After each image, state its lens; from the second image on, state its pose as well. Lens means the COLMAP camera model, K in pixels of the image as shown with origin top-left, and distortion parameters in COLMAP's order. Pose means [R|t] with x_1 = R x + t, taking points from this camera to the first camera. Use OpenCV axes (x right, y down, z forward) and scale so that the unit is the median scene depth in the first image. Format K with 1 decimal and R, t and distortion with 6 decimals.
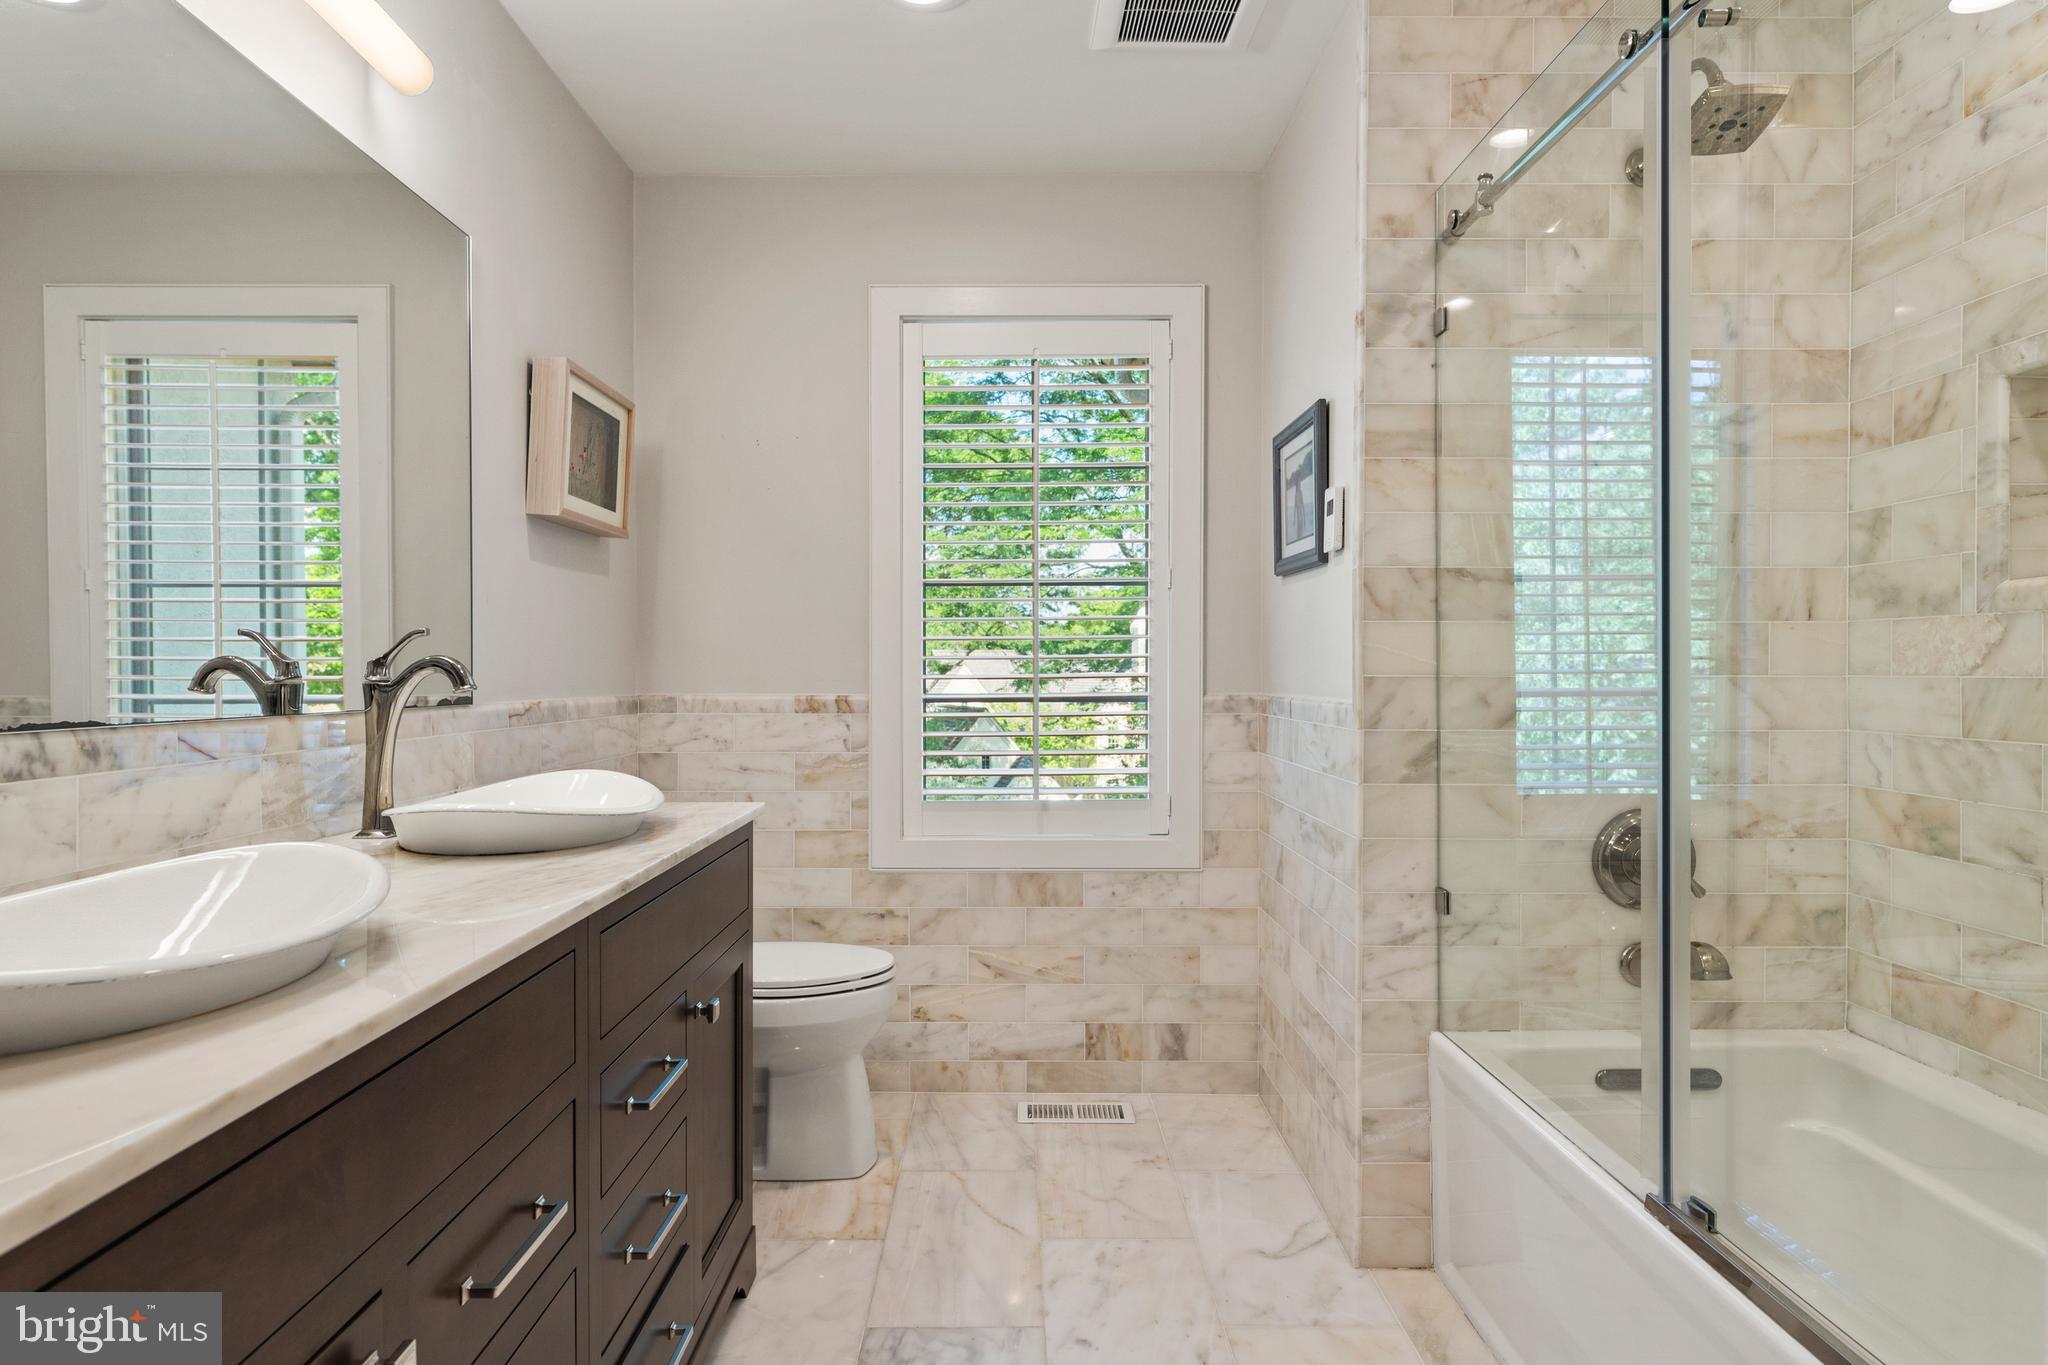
lens RADIAL K [[1169.2, 0, 1024.0], [0, 1169.2, 682.5], [0, 0, 1]] dist [-0.000011, 0.001653]
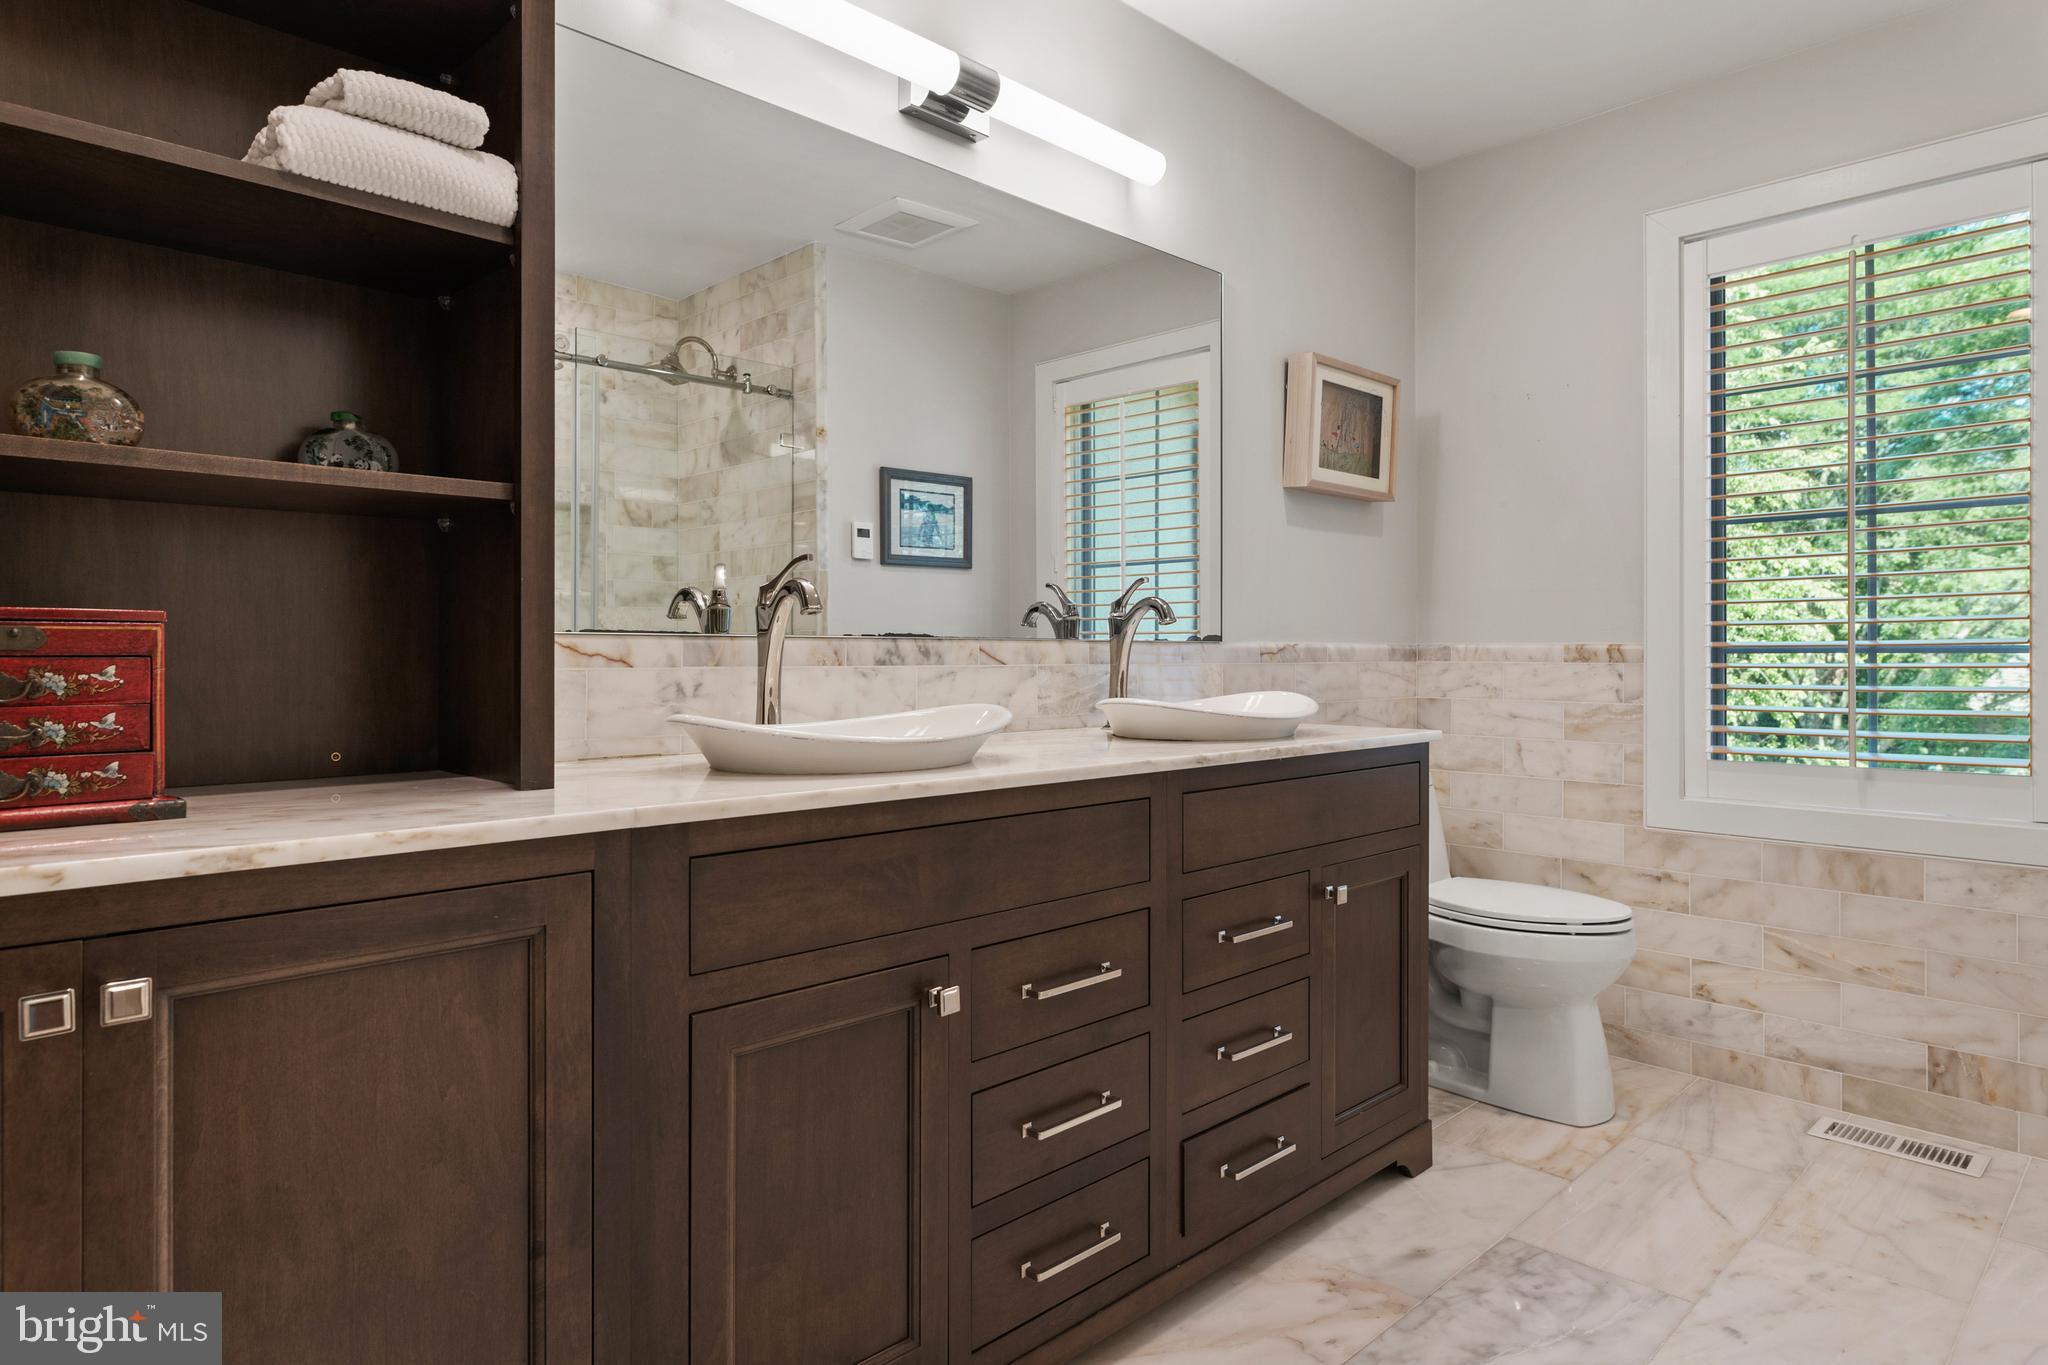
lens RADIAL K [[1183.0, 0, 1025.3], [0, 1183.0, 648.3], [0, 0, 1]] dist [-0.000065, 0.000518]
pose [[0.695618, -0.001540, -0.718410, 0.208386], [-0.007714, 0.999924, -0.009613, 0.027726], [0.718370, 0.012229, 0.695553, -0.028611]]
